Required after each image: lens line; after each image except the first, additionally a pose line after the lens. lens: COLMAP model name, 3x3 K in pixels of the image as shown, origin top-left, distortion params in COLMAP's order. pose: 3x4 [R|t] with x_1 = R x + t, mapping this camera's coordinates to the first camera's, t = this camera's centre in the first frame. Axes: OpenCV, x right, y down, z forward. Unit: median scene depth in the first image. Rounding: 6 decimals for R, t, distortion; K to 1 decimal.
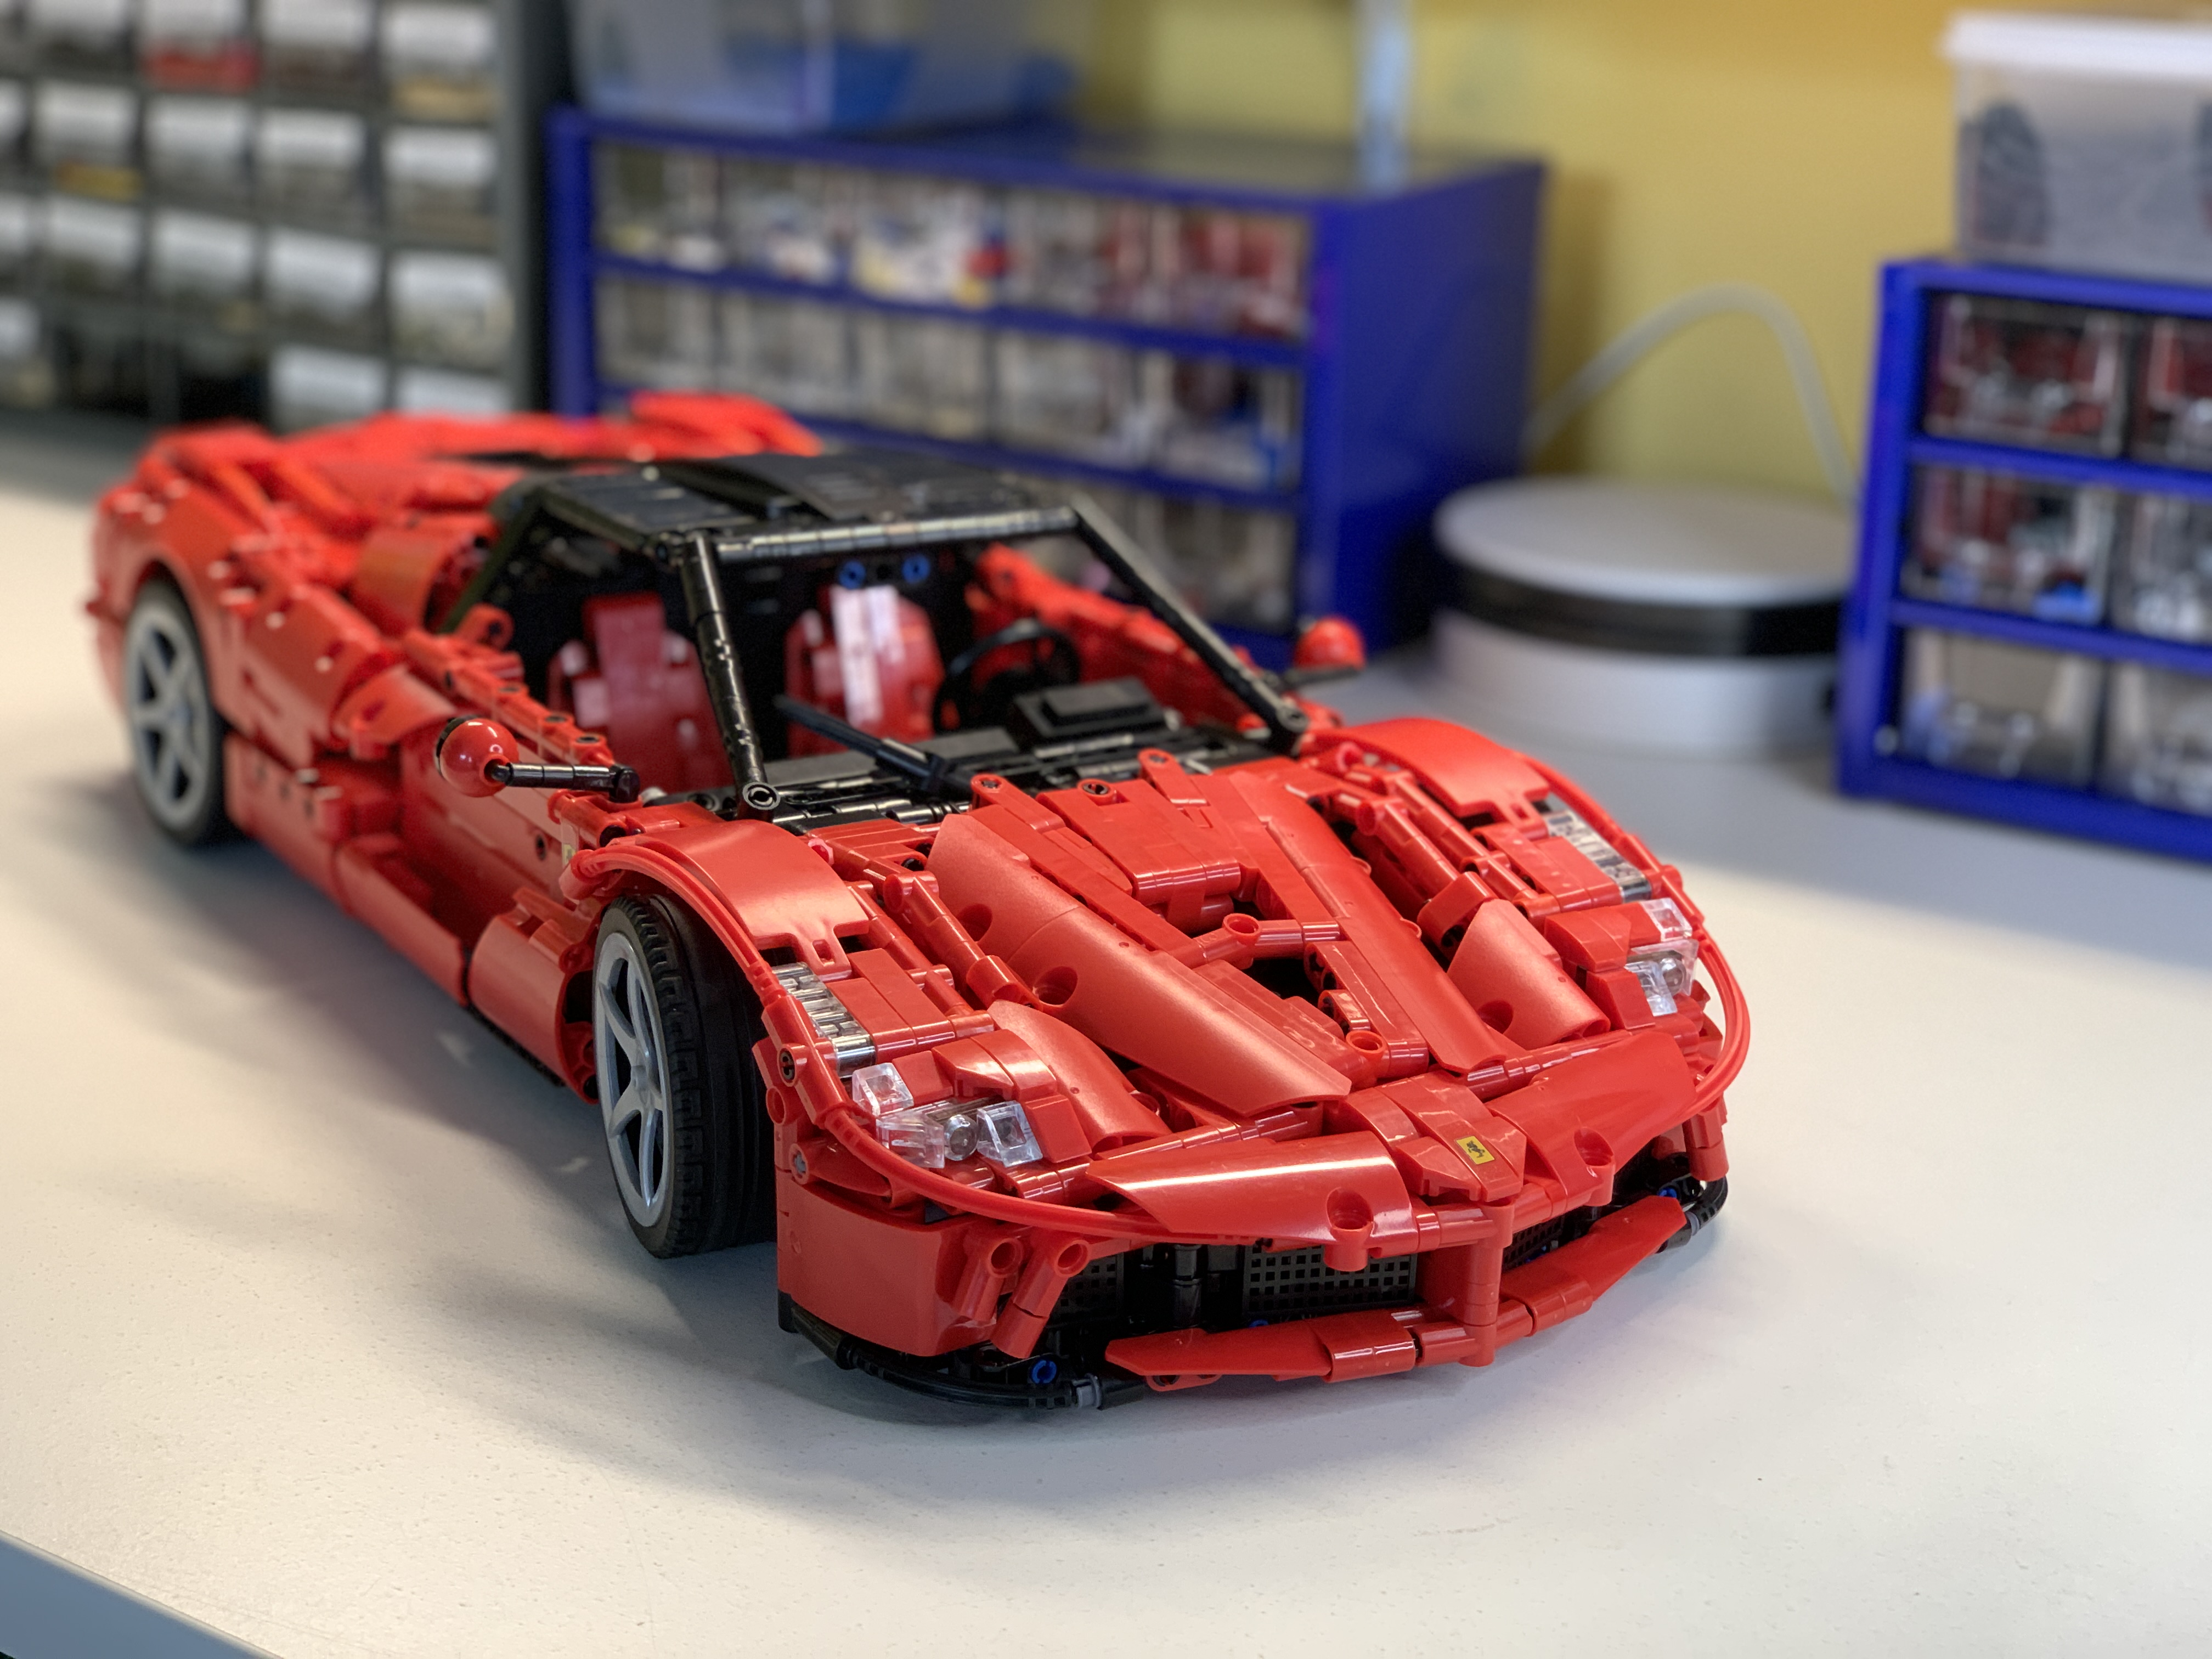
lens RADIAL K [[3433.2, 0, 1106.0], [0, 3433.2, 829.5], [0, 0, 1]] dist [-0.010540, 0.069560]
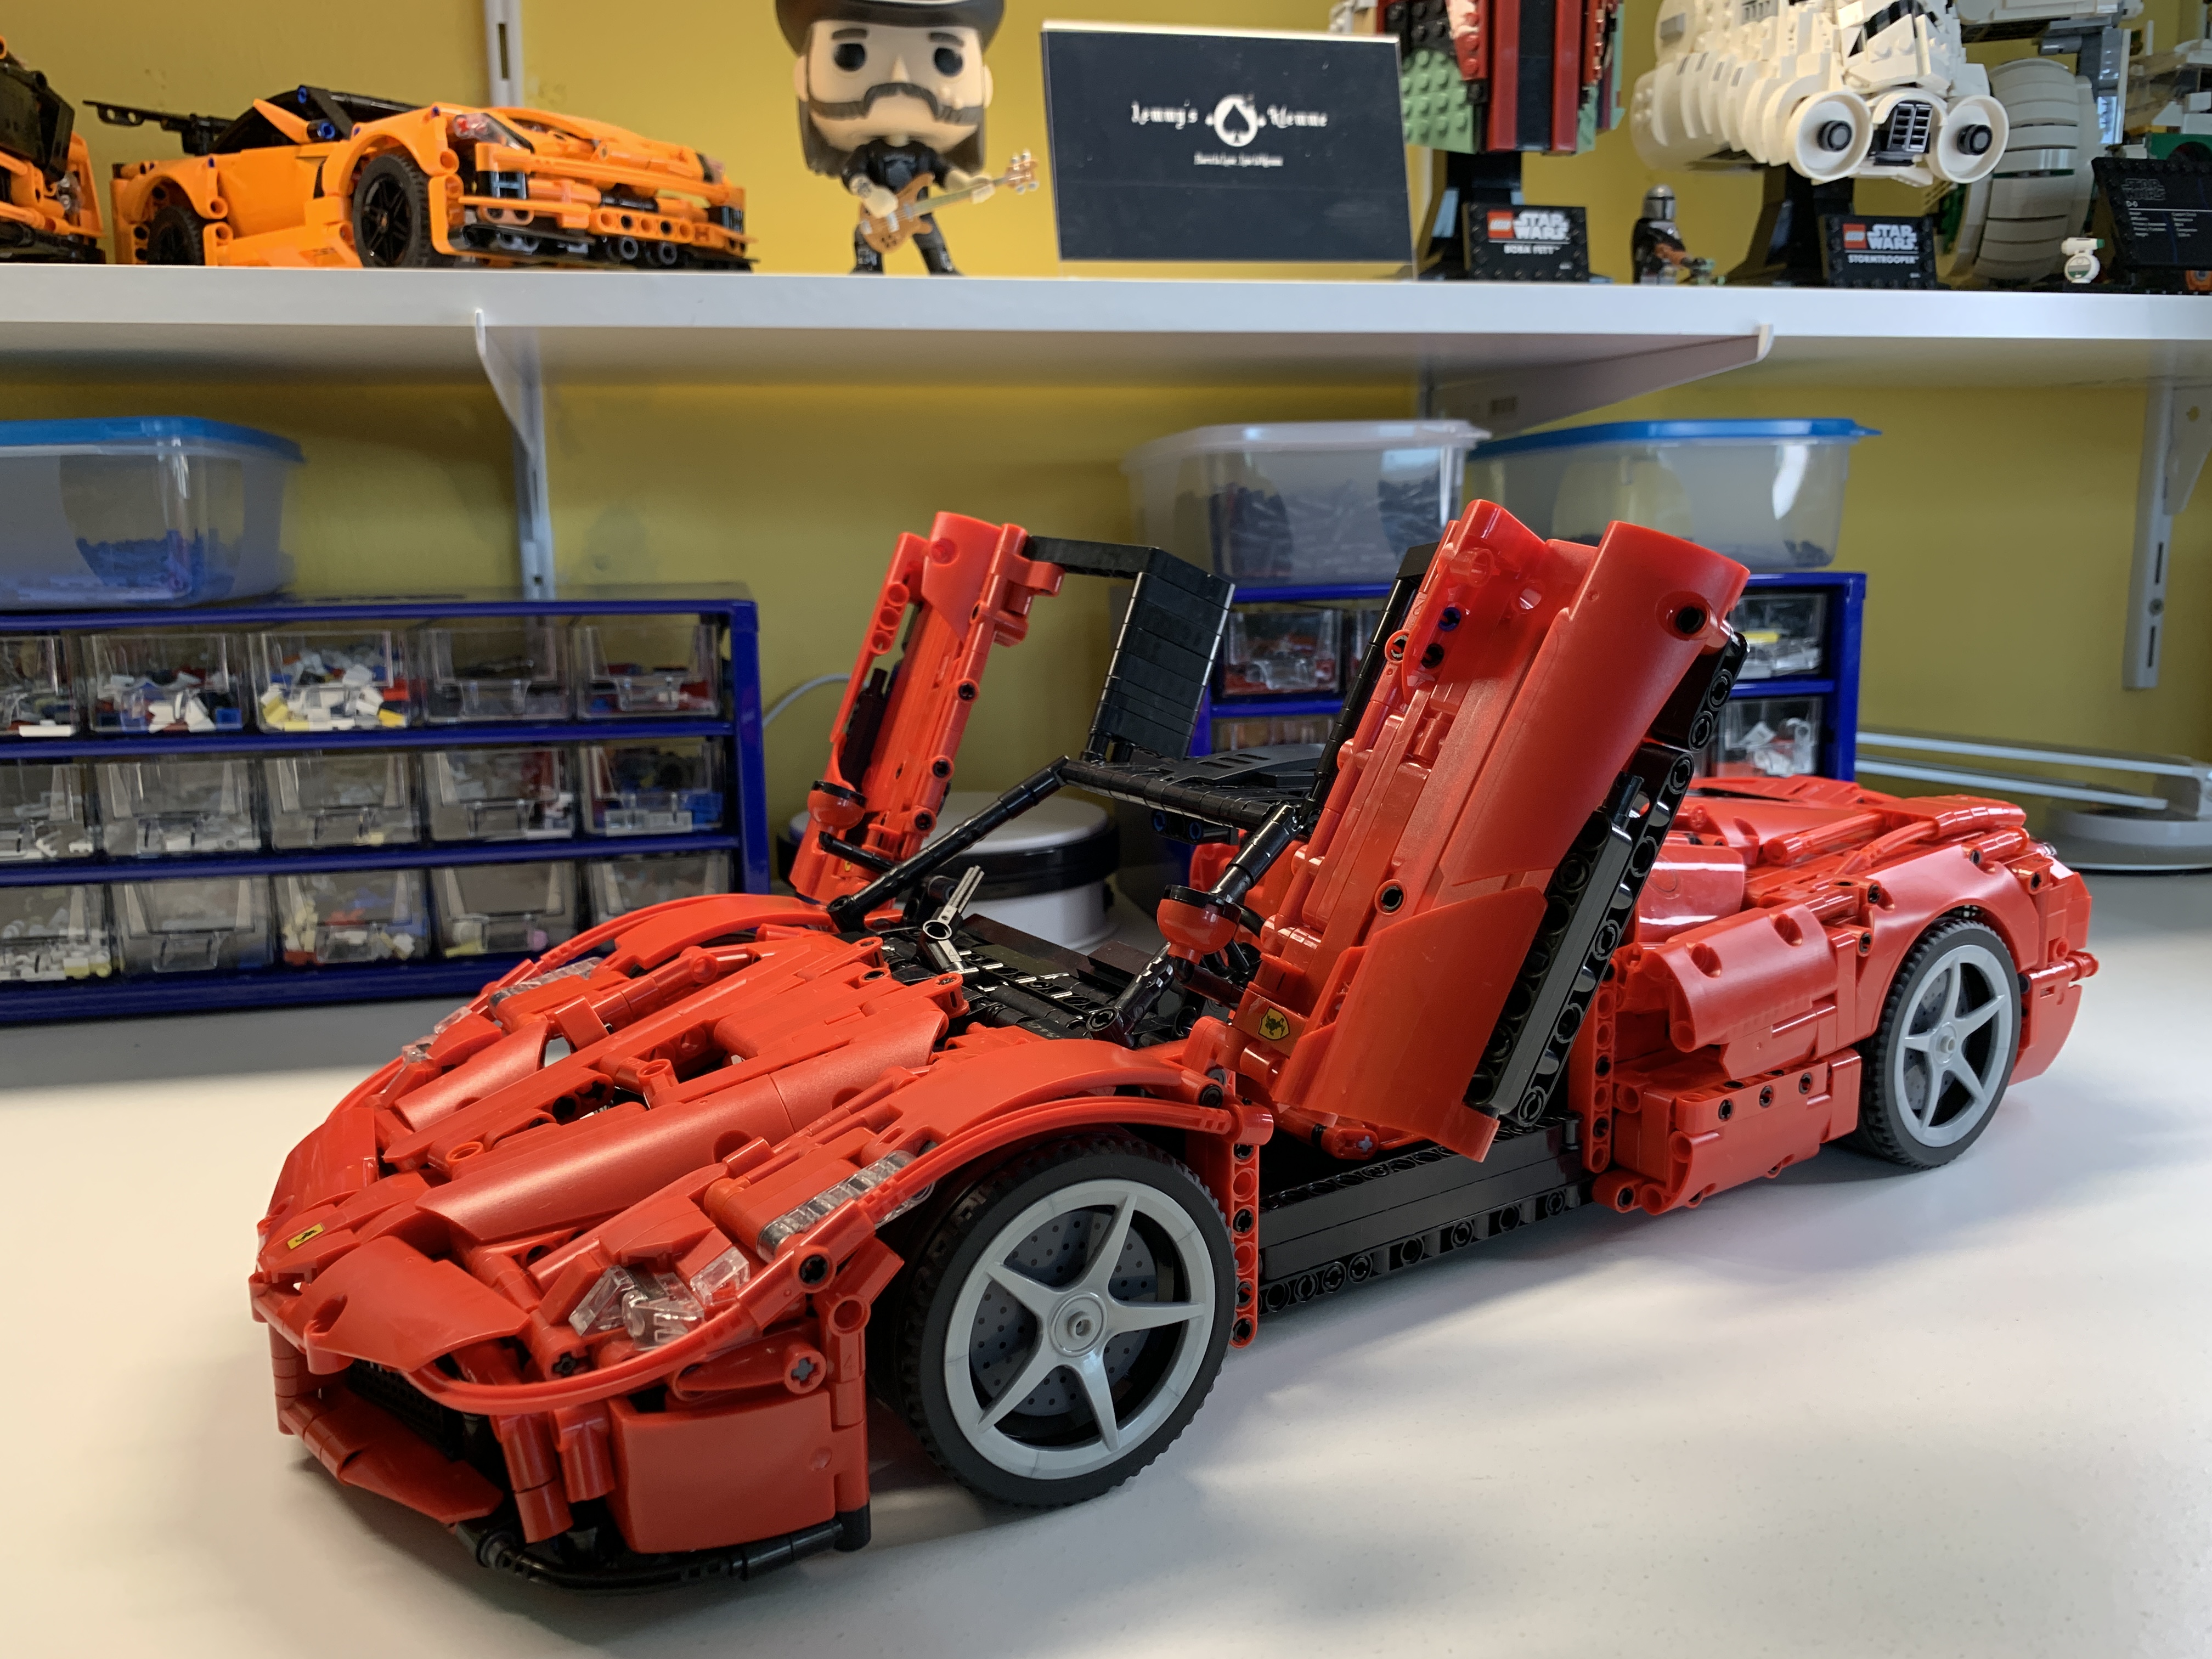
lens RADIAL K [[1724.9, 0, 1104.1], [0, 1724.9, 817.8], [0, 0, 1]] dist [-0.002264, 0.004156]
pose [[0.695032, -0.163178, 0.700217, -0.335023], [0.248922, 0.968287, -0.021430, -0.062724], [-0.674514, 0.189193, 0.713608, 0.511403]]
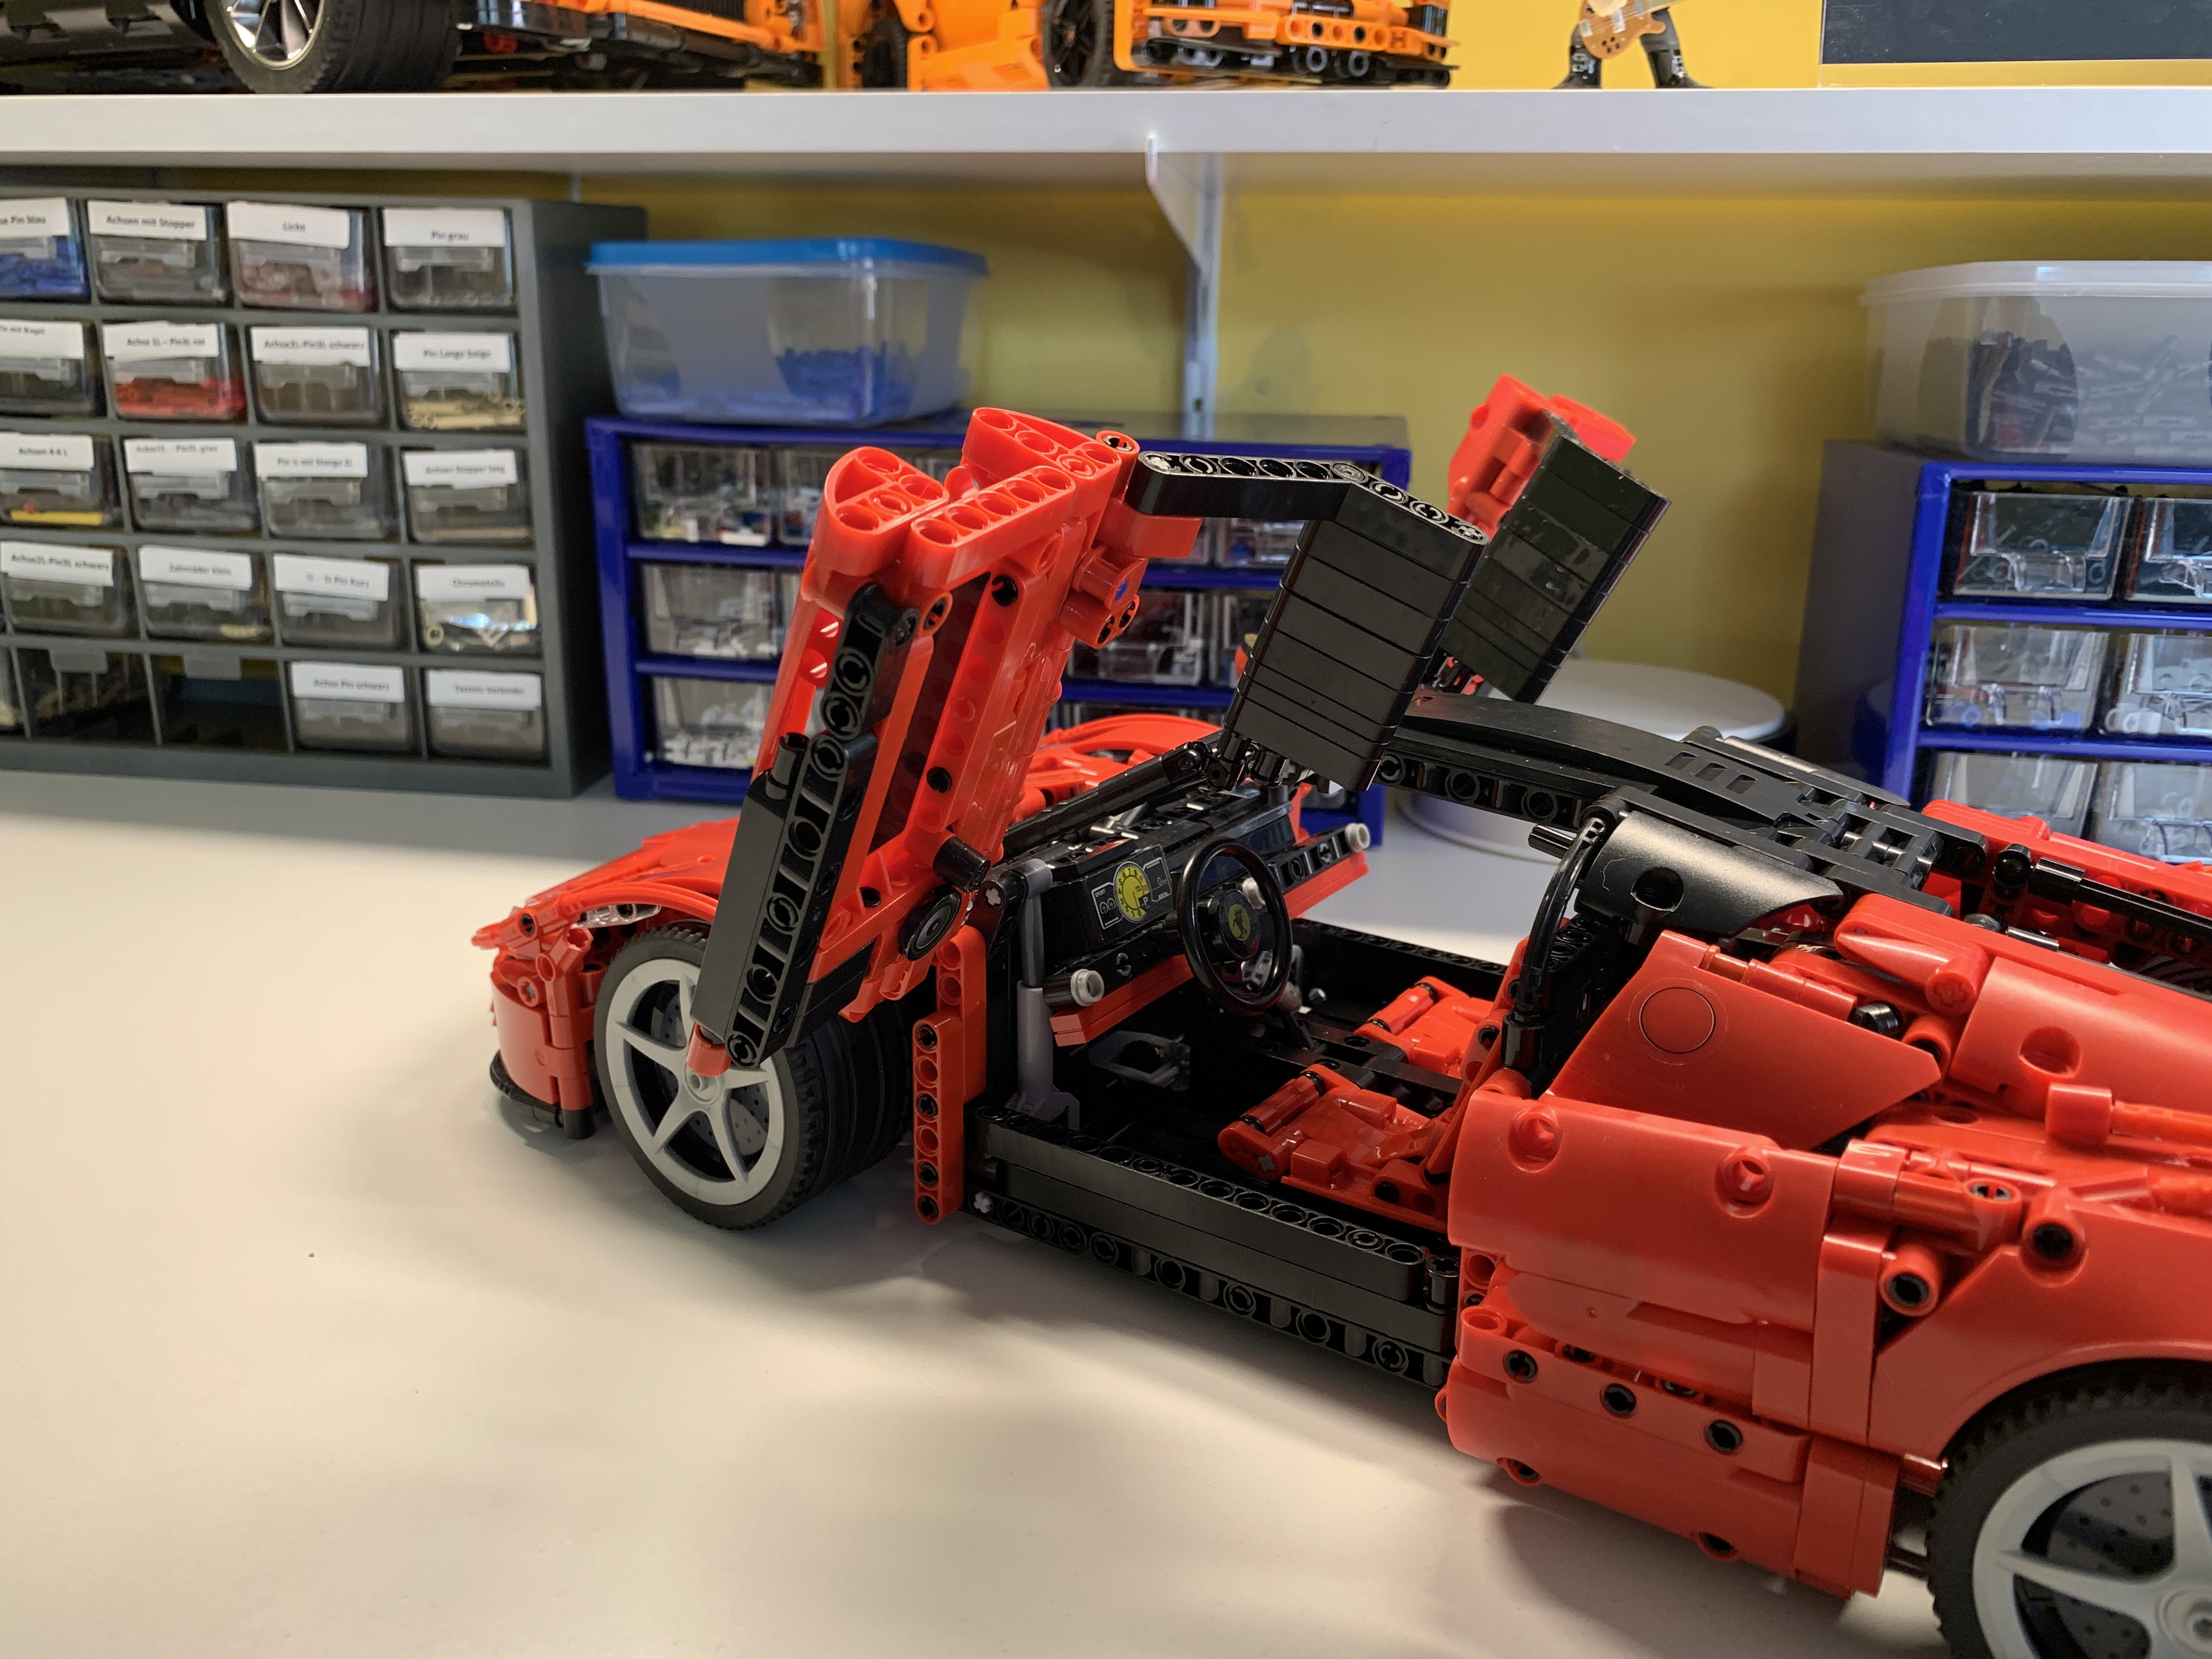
lens RADIAL K [[1707.4, 0, 1112.8], [0, 1707.4, 799.9], [0, 0, 1]] dist [0.001401, -0.000308]
pose [[0.912374, -0.132637, 0.387274, -0.295564], [0.135111, 0.990609, 0.020965, -0.097566], [-0.386417, 0.033198, 0.921726, 0.549448]]
